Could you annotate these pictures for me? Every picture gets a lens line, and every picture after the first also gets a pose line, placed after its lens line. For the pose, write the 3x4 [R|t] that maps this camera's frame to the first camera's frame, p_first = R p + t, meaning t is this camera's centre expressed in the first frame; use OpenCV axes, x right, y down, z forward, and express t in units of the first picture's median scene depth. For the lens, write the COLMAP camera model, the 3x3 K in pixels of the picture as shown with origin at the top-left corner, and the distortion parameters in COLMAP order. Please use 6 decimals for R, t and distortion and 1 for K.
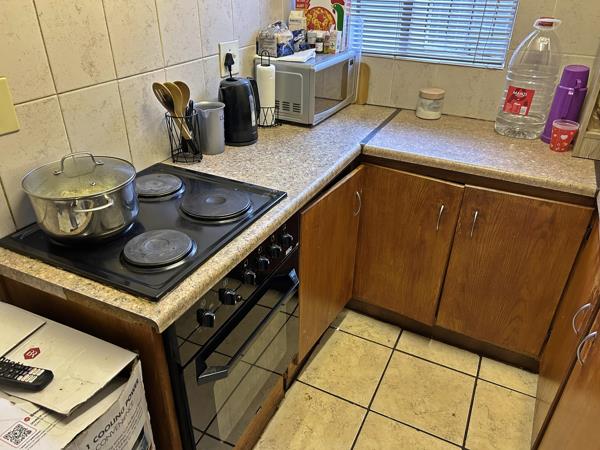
lens RADIAL K [[454.2, 0, 300.4], [0, 454.2, 227.2], [0, 0, 1]] dist [0.013029, 0.001412]
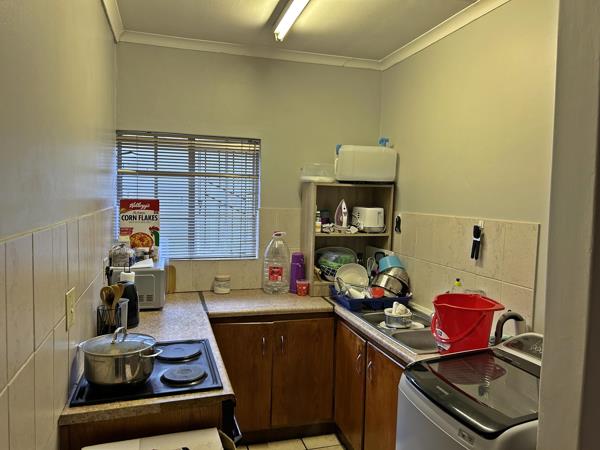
lens RADIAL K [[454.2, 0, 299.5], [0, 454.2, 225.4], [0, 0, 1]] dist [0.013029, 0.001412]
pose [[0.730459, -0.045573, 0.681434, -0.652272], [0.334234, 0.893974, -0.298493, 0.116018], [-0.595581, 0.445795, 0.668244, -0.329512]]
